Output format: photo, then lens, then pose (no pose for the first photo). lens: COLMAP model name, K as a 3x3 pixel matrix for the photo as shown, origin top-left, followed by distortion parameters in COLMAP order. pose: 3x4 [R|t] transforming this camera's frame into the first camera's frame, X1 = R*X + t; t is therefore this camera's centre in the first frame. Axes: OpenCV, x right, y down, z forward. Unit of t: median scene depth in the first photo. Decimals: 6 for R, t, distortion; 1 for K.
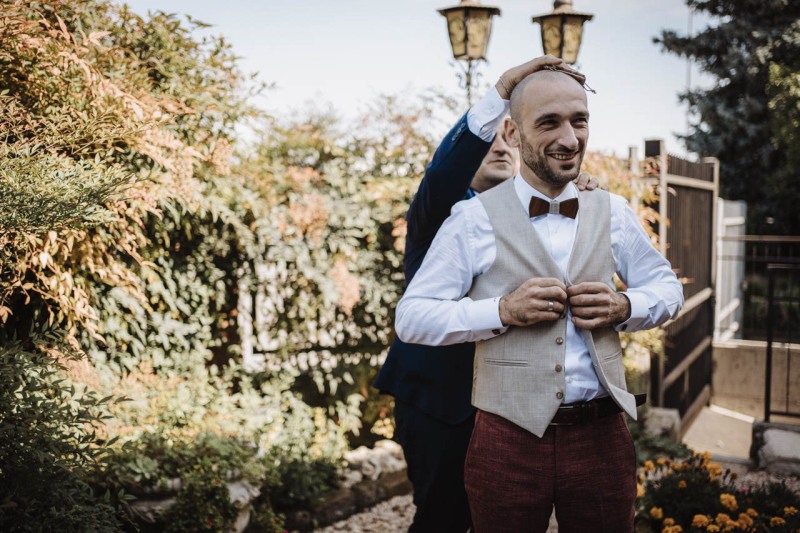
lens RADIAL K [[831.7, 0, 402.6], [0, 831.7, 265.9], [0, 0, 1]] dist [0.053073, 0.000000]
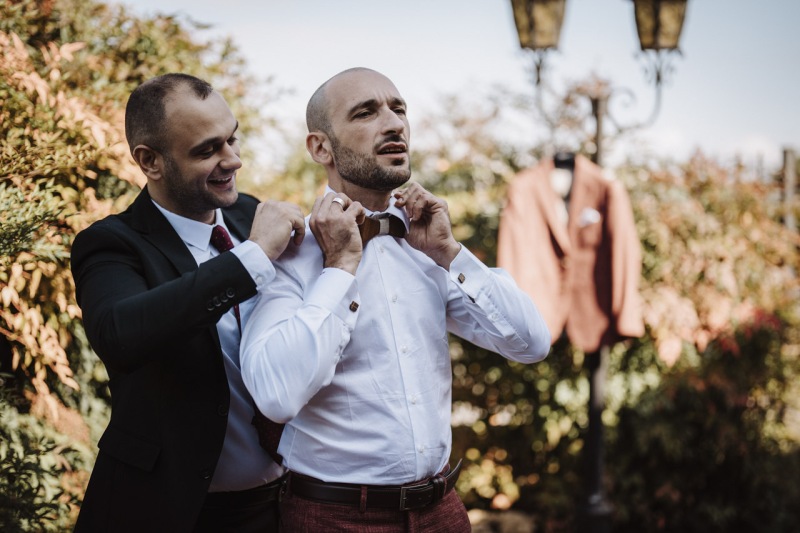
lens RADIAL K [[1100.8, 0, 403.8], [0, 1100.8, 266.7], [0, 0, 1]] dist [0.058523, 0.000000]
pose [[0.988188, -0.002399, -0.153228, 0.116843], [-0.002392, 0.999514, -0.031074, -0.001747], [0.153228, 0.031073, 0.987702, -0.080194]]
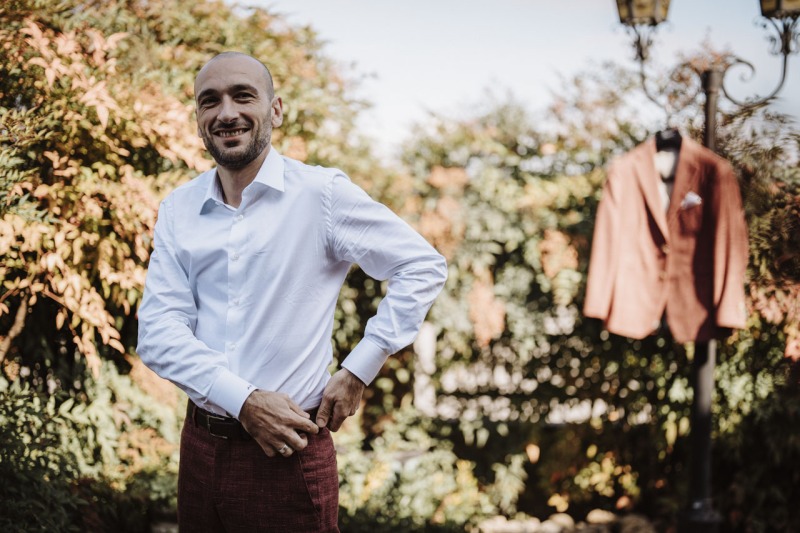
lens RADIAL K [[1100.8, 0, 400.0], [0, 1100.8, 269.6], [0, 0, 1]] dist [0.058523, 0.000000]
pose [[0.890172, 0.014634, -0.455390, 0.356799], [-0.032800, 0.998949, -0.032014, 0.019836], [0.454443, 0.043435, 0.889716, -0.000555]]
